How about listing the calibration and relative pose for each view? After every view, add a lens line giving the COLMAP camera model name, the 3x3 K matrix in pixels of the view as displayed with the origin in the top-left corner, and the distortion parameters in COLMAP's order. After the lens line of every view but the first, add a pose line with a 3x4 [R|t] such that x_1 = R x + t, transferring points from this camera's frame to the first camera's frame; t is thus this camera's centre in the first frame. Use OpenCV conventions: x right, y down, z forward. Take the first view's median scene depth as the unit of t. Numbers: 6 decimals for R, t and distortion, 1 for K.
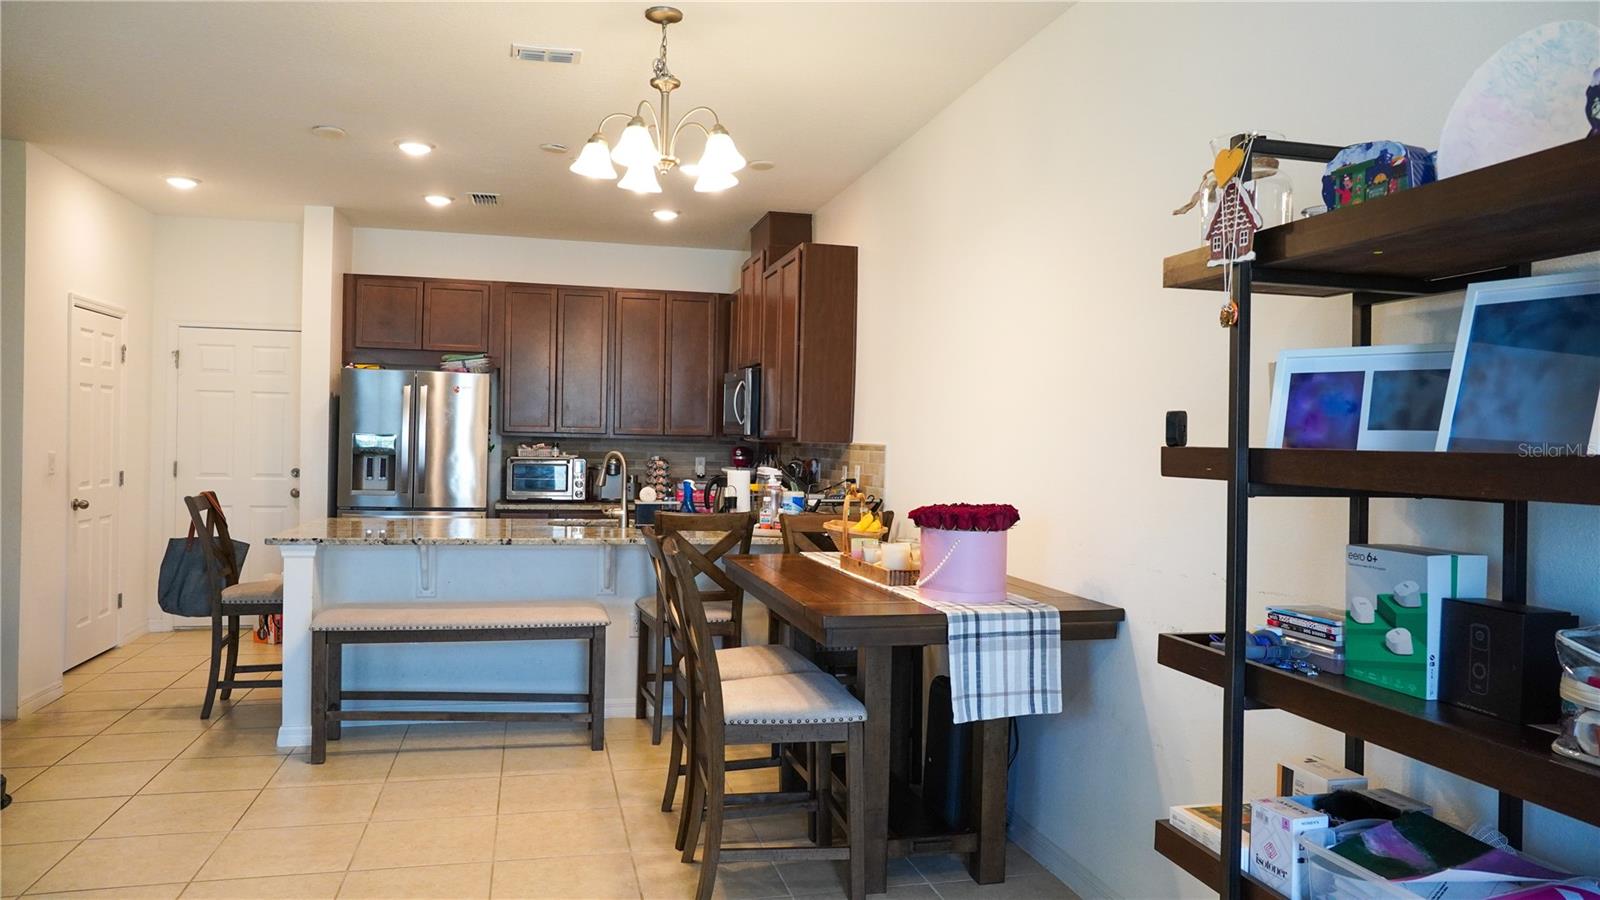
lens RADIAL K [[1075.7, 0, 802.7], [0, 1075.7, 444.6], [0, 0, 1]] dist [-0.052325, 0.054310]
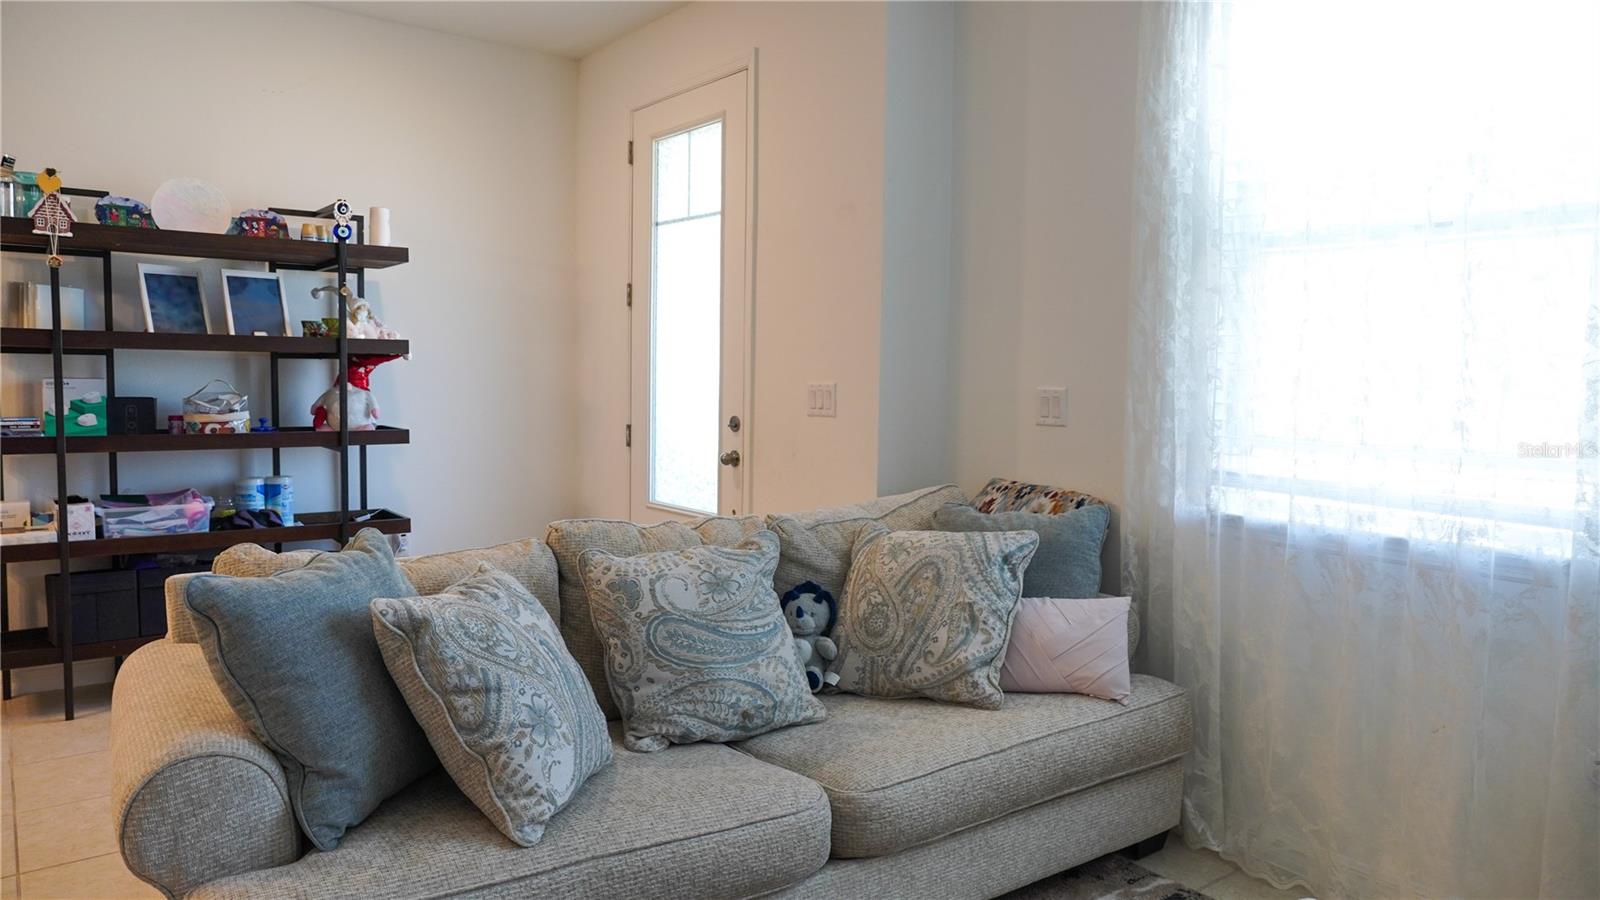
lens RADIAL K [[1092.3, 0, 794.6], [0, 1092.3, 451.7], [0, 0, 1]] dist [-0.023509, 0.004391]
pose [[-0.363110, -0.092535, 0.927140, -0.798016], [-0.023862, 0.995653, 0.090028, 0.006524], [-0.931441, 0.010566, -0.363740, 0.182941]]
